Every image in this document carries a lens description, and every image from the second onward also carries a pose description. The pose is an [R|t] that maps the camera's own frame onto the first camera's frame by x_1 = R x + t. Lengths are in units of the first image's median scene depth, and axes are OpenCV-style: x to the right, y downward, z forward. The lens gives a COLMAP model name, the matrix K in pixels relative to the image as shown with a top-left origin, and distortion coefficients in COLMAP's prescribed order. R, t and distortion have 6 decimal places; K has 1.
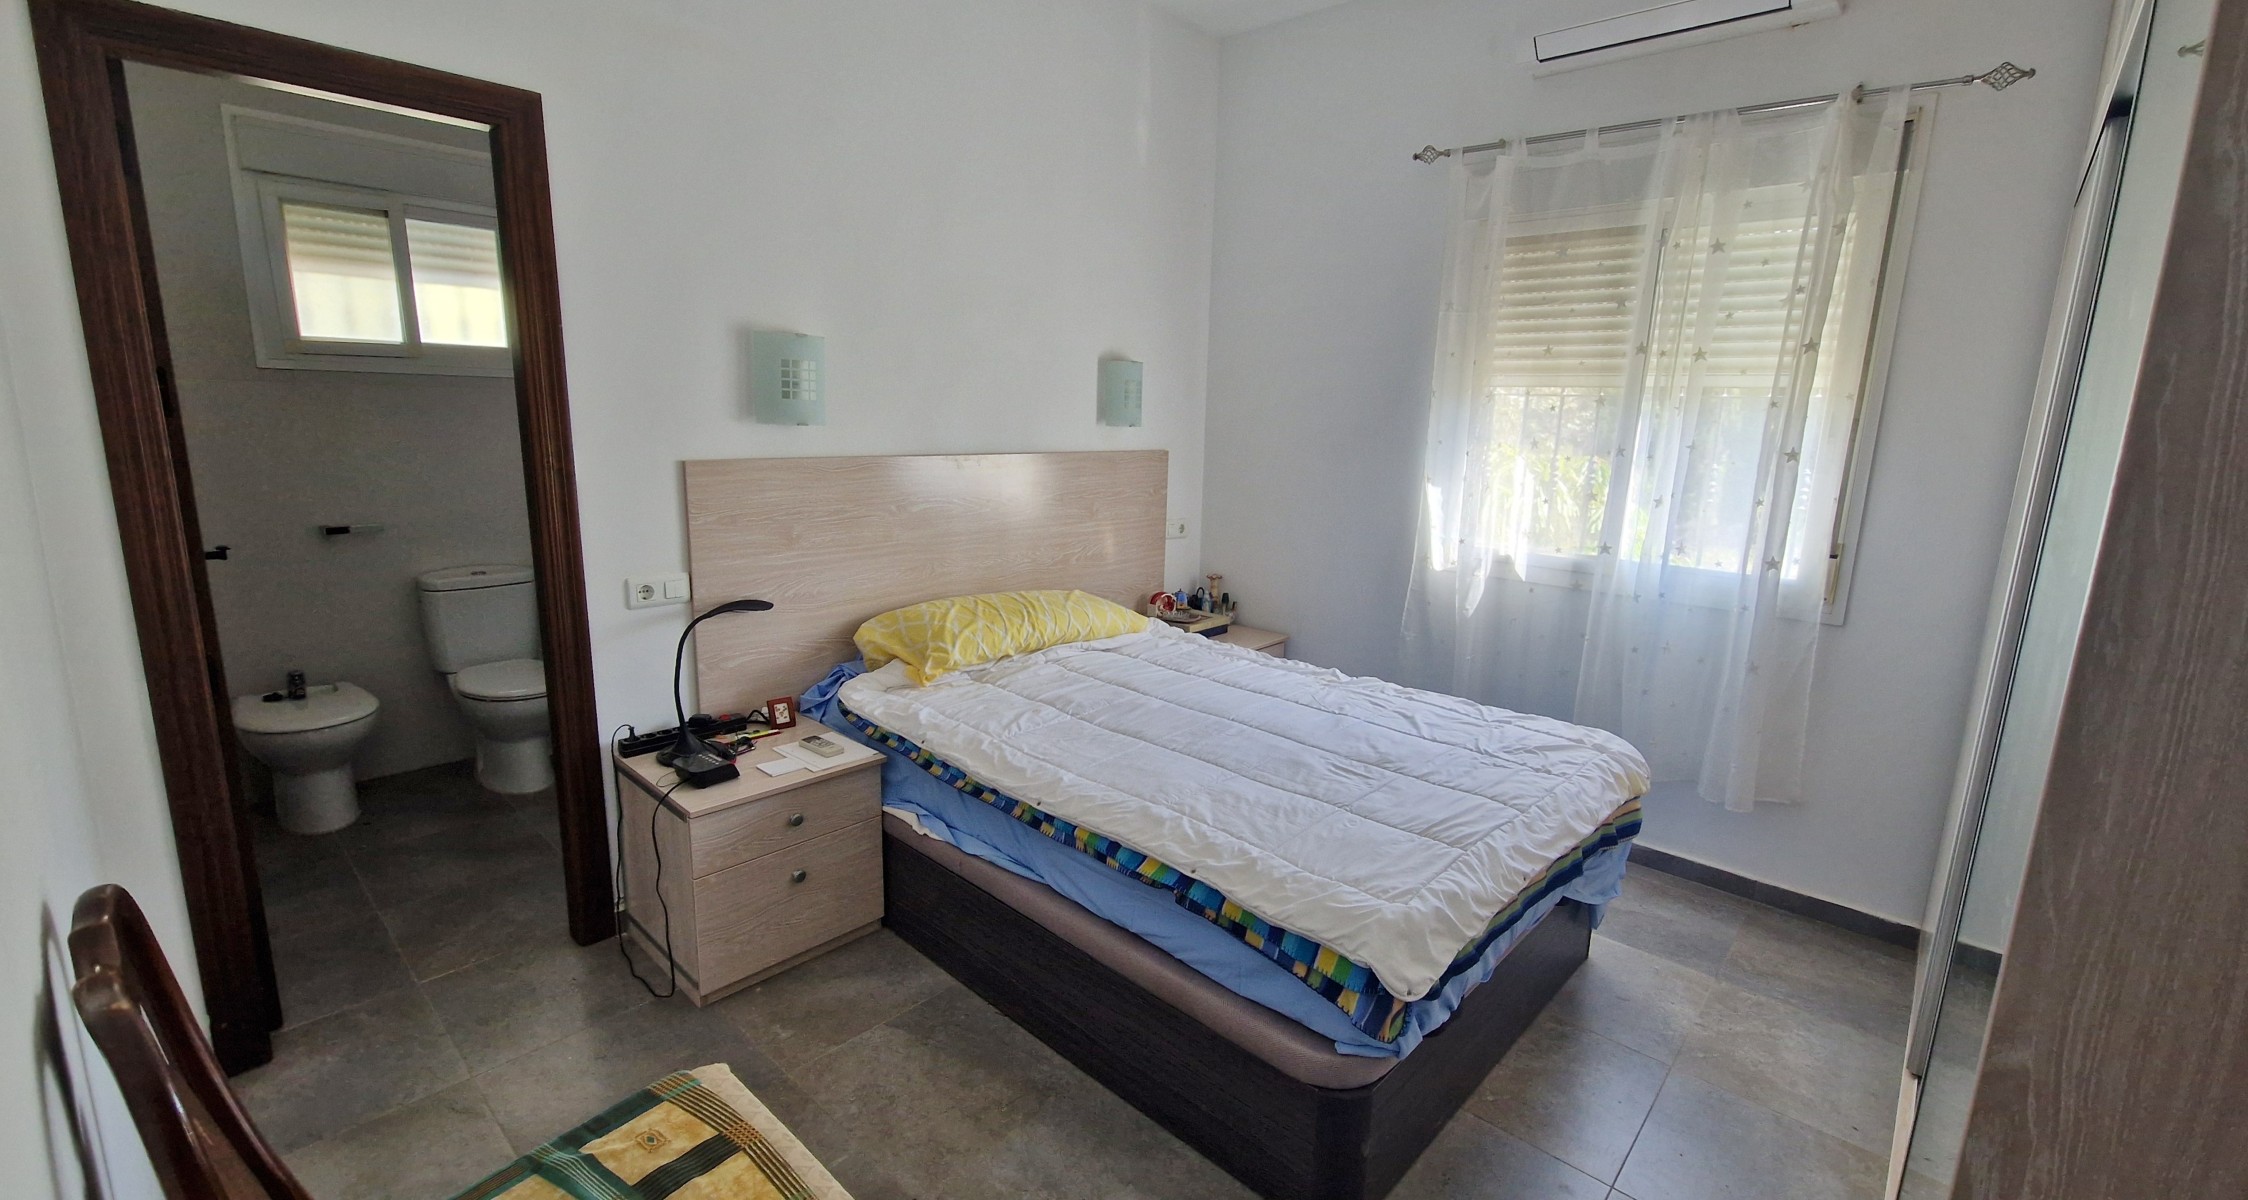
lens RADIAL K [[933.5, 0, 1124.0], [0, 933.5, 600.0], [0, 0, 1]] dist [0.009708, -0.000046]
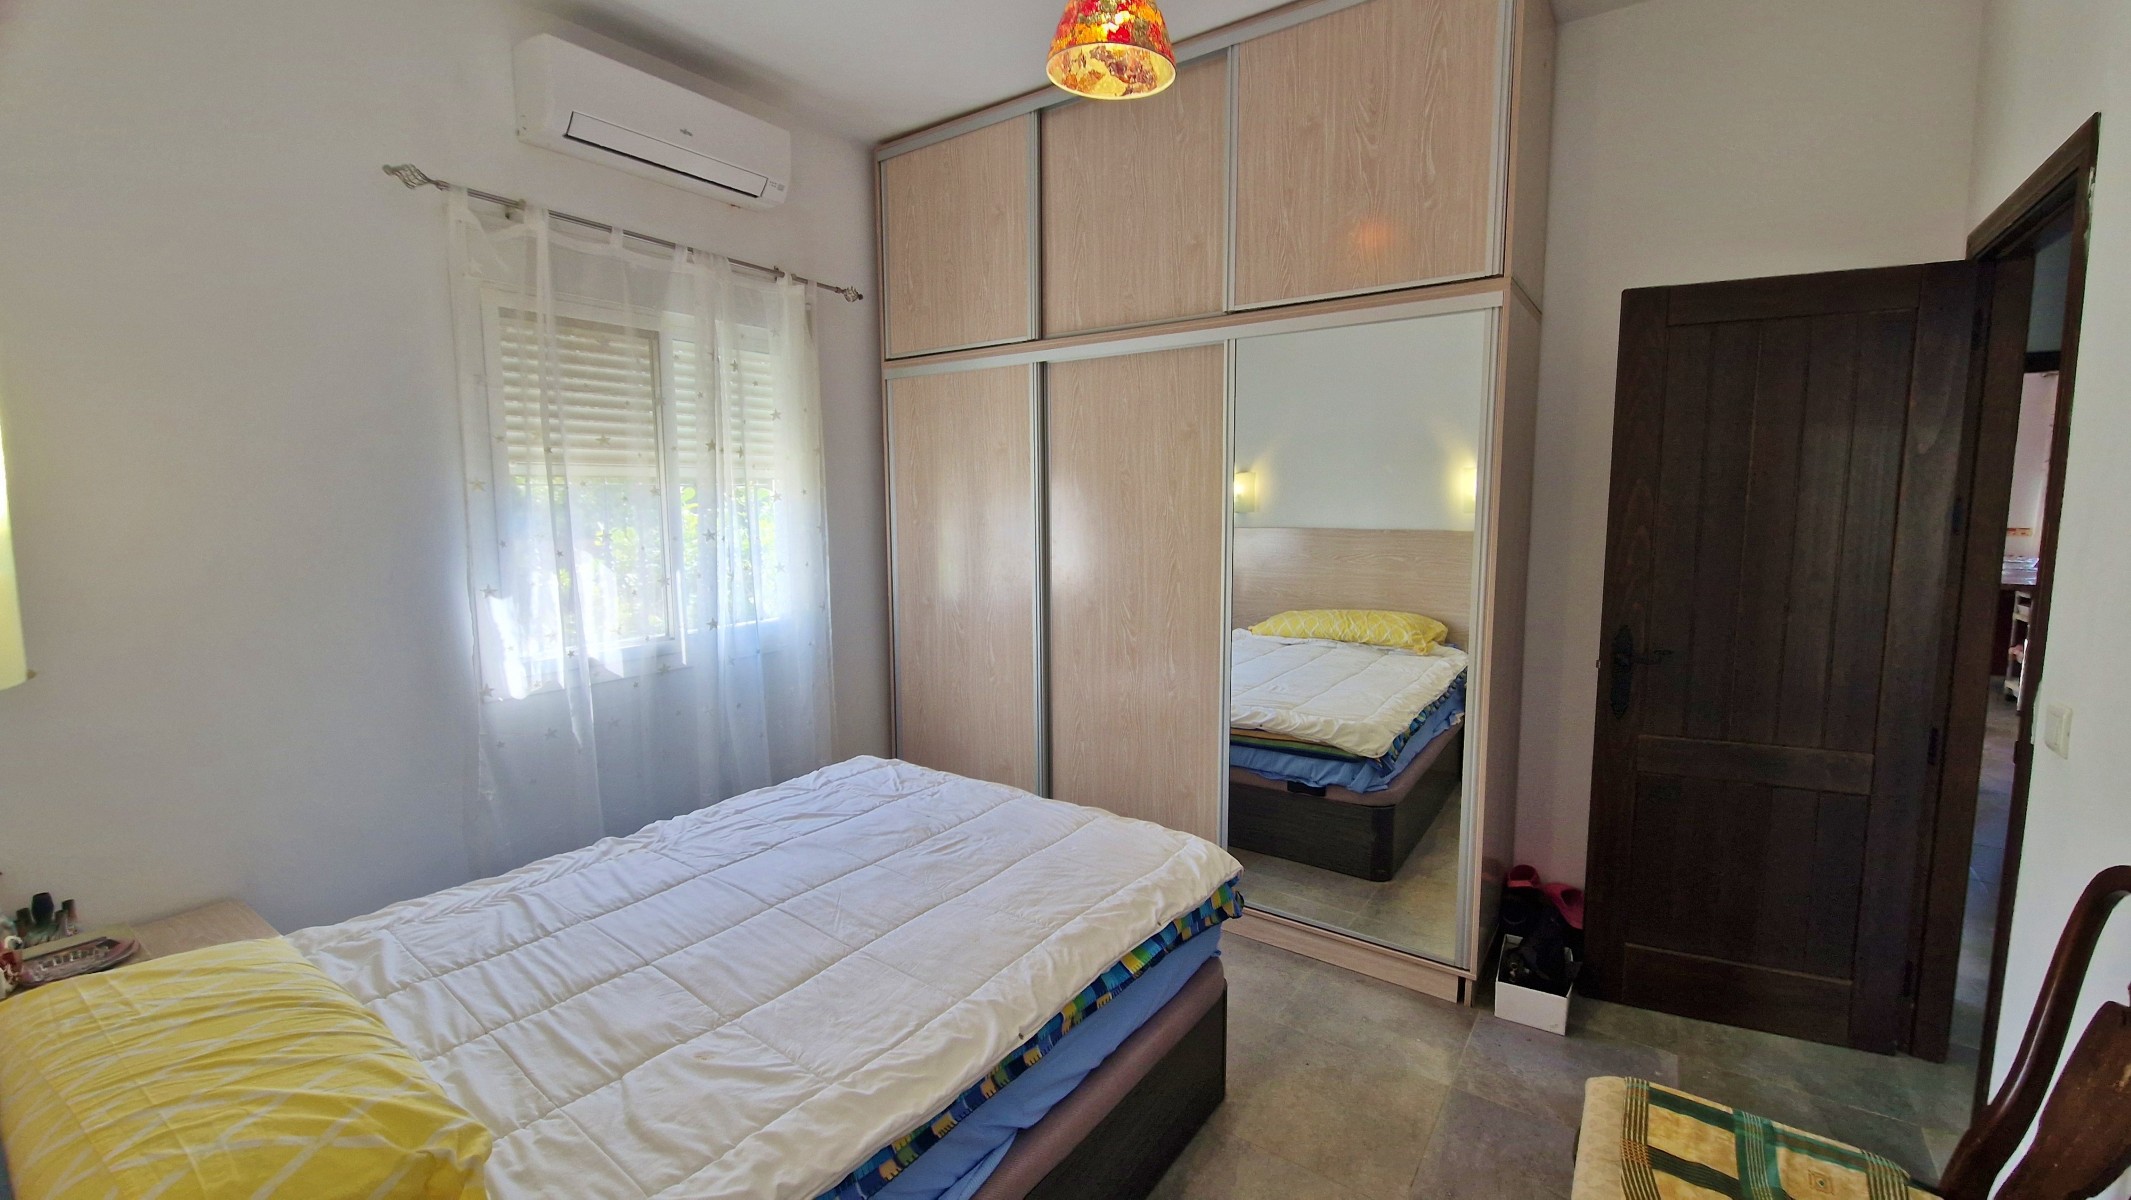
lens RADIAL K [[868.1, 0, 1074.3], [0, 868.1, 600.2], [0, 0, 1]] dist [0.001226, 0.000125]
pose [[-0.136144, -0.145301, 0.979976, -0.590491], [0.204251, 0.963818, 0.171281, -0.188458], [-0.969405, 0.223480, -0.101540, 0.763573]]
